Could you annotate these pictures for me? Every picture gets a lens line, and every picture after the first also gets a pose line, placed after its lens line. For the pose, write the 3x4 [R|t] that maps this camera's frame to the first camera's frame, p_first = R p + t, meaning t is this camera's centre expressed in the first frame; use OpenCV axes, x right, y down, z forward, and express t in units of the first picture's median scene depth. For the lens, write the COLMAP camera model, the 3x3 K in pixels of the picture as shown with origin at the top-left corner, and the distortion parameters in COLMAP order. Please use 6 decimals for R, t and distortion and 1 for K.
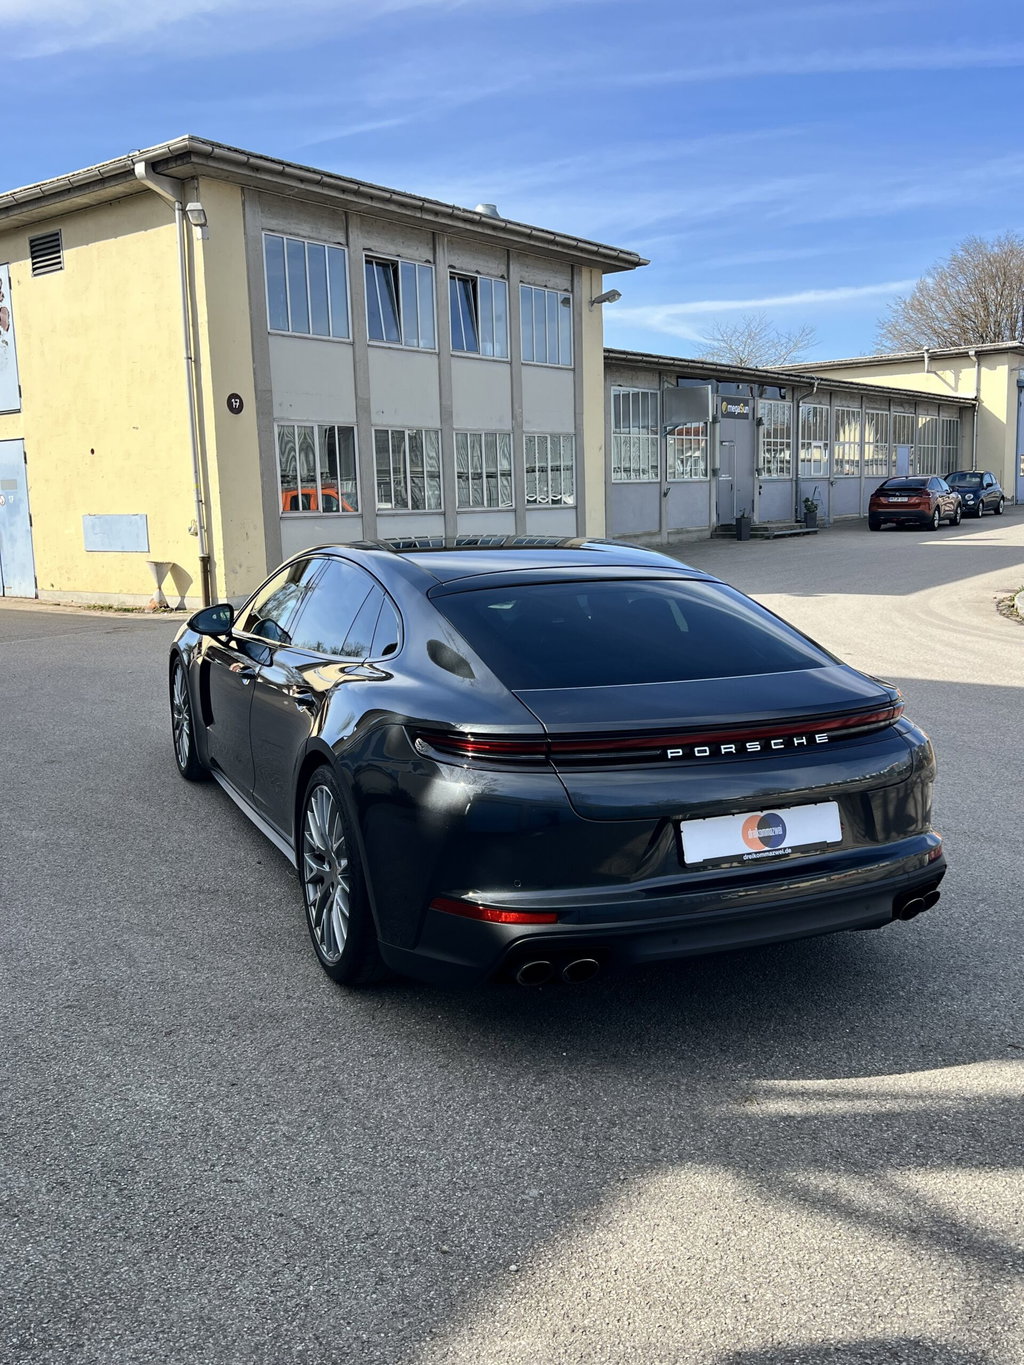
lens RADIAL K [[1170.0, 0, 512.0], [0, 1170.0, 682.5], [0, 0, 1]] dist [0.006950, -0.014462]
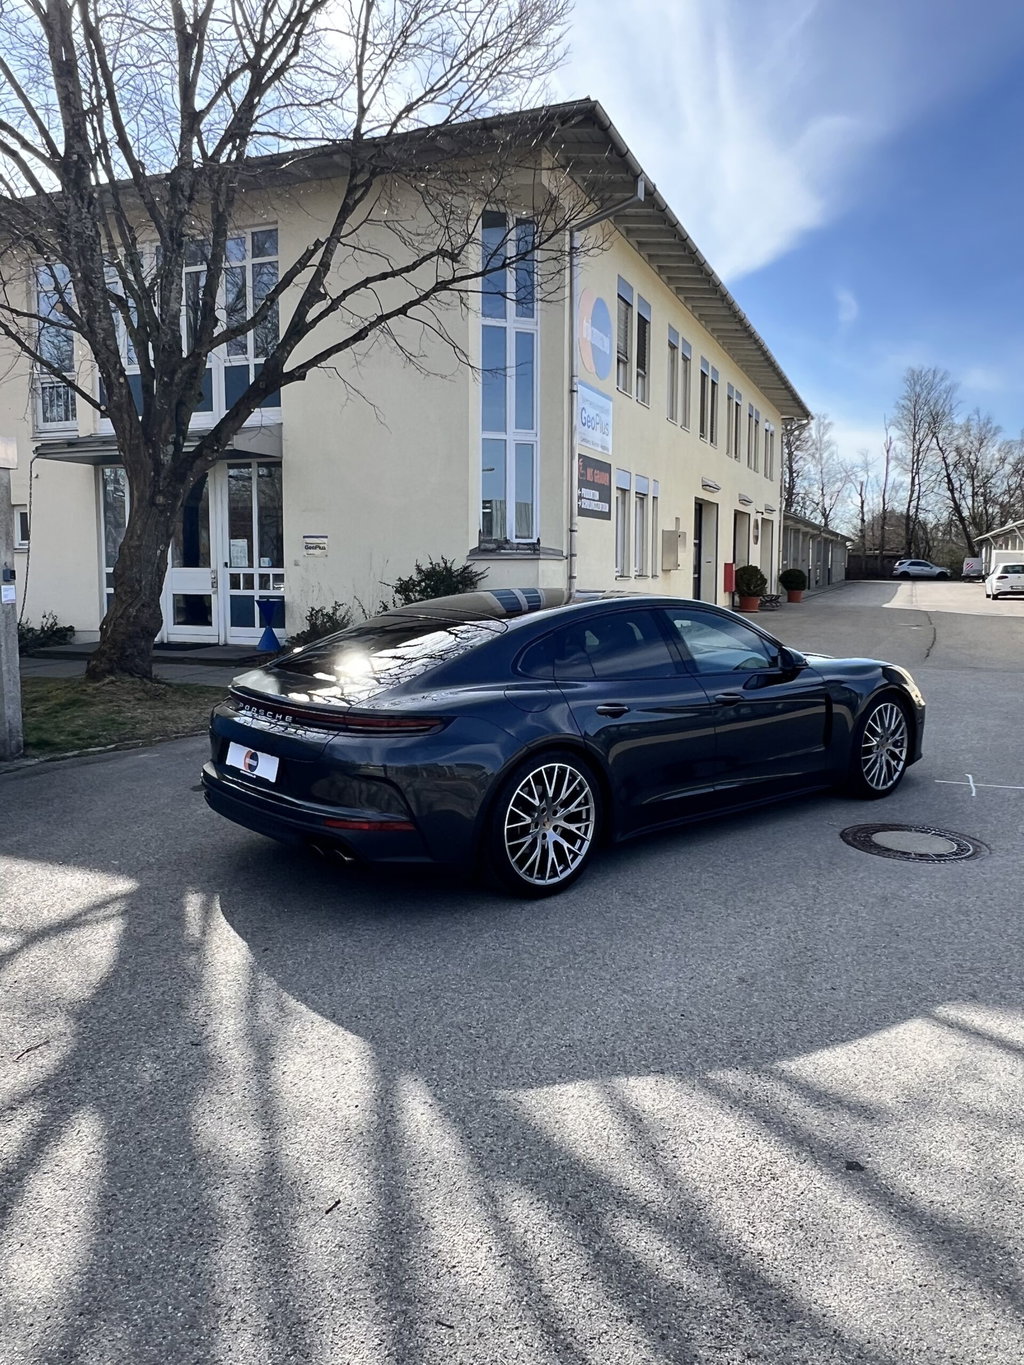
lens RADIAL K [[996.3, 0, 512.0], [0, 996.3, 682.5], [0, 0, 1]] dist [0.004168, 0.001156]
pose [[0.276374, 0.134891, -0.951537, 0.312852], [-0.153593, 0.983574, 0.094822, -0.034067], [0.948697, 0.119943, 0.292553, 0.168803]]
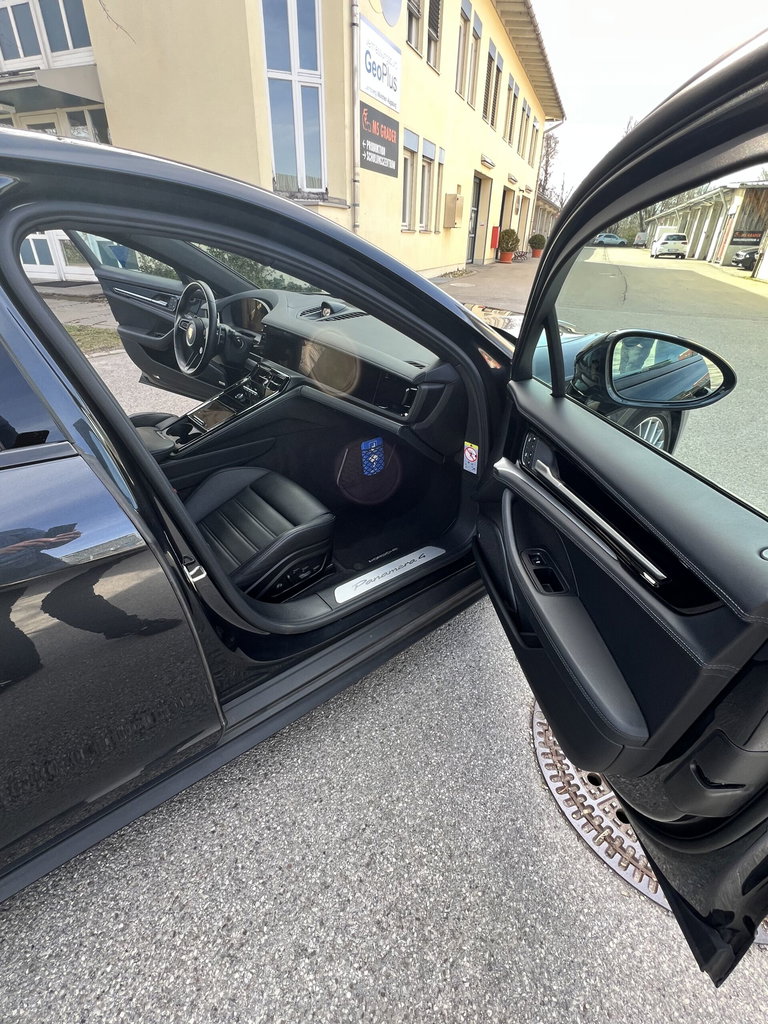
lens RADIAL K [[471.0, 0, 378.2], [0, 471.0, 504.4], [0, 0, 1]] dist [-0.000409, -0.000299]
pose [[0.260589, 0.503114, -0.823996, 0.070091], [-0.168484, 0.864086, 0.474309, -0.035635], [0.950635, 0.015230, 0.309938, 0.327774]]
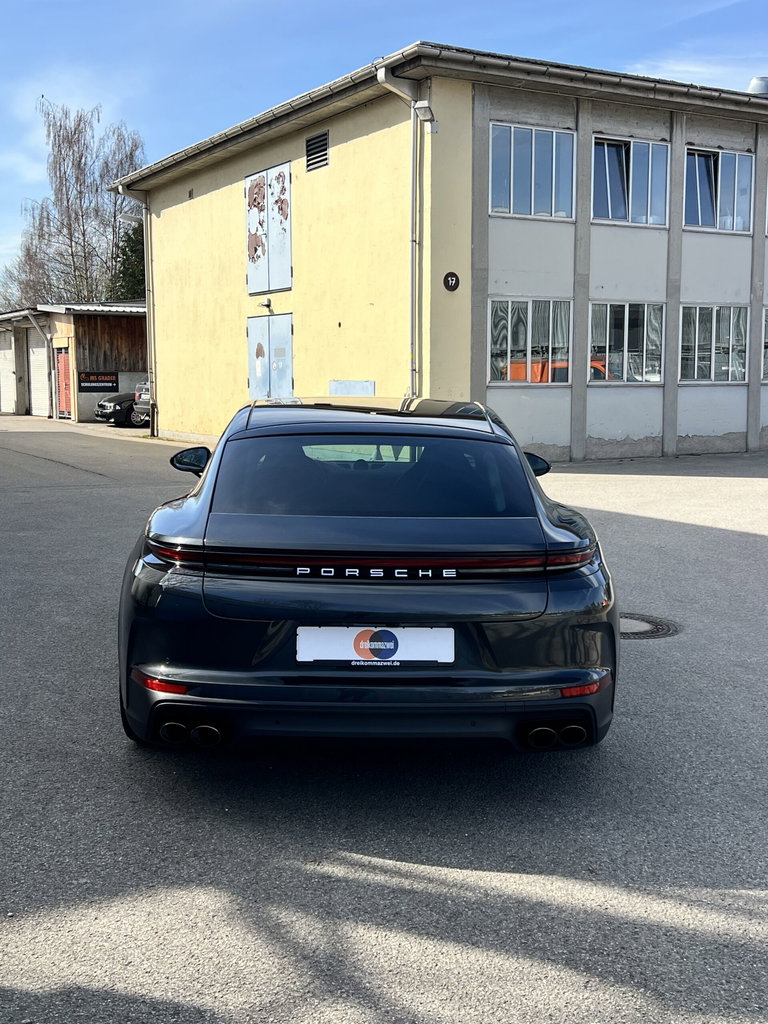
lens RADIAL K [[1156.4, 0, 384.0], [0, 1156.4, 512.0], [0, 0, 1]] dist [0.098178, -0.292889]
pose [[0.926763, 0.066061, -0.369791, 0.119202], [-0.079141, 0.996657, -0.020294, 0.002987], [0.367214, 0.048073, 0.928893, -0.018058]]
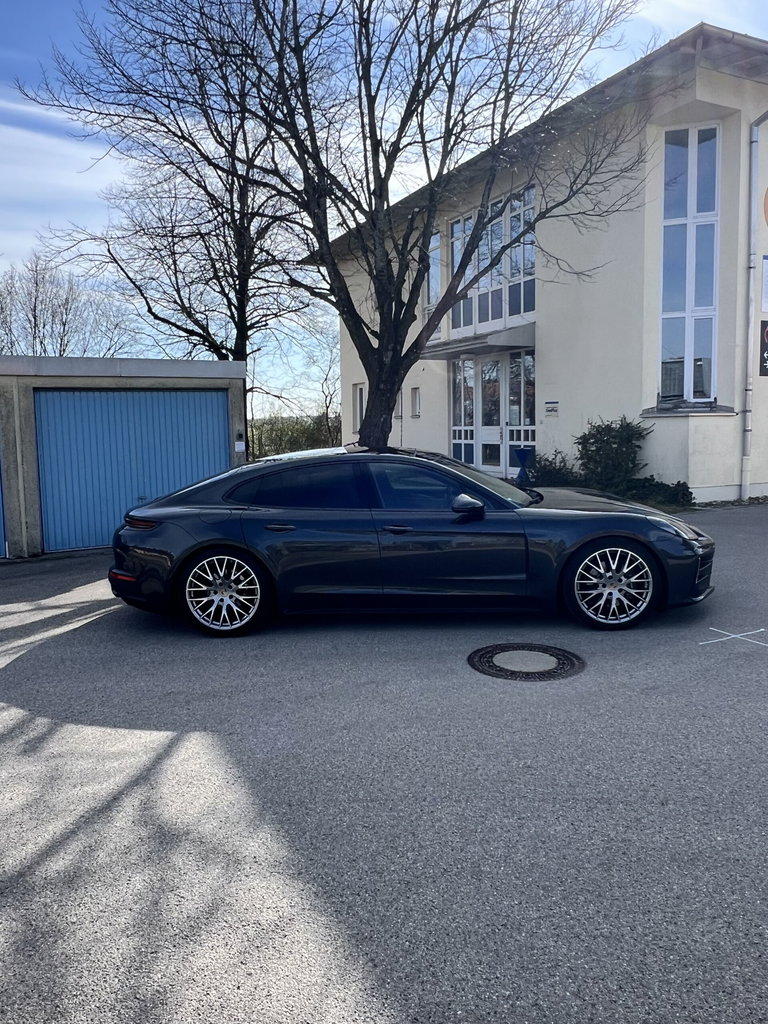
lens RADIAL K [[747.4, 0, 384.0], [0, 747.4, 512.0], [0, 0, 1]] dist [0.004168, 0.001156]
pose [[-0.438178, 0.136301, -0.888494, 0.322155], [-0.108351, 0.973221, 0.202734, -0.081866], [0.892334, 0.185103, -0.411676, 0.454065]]
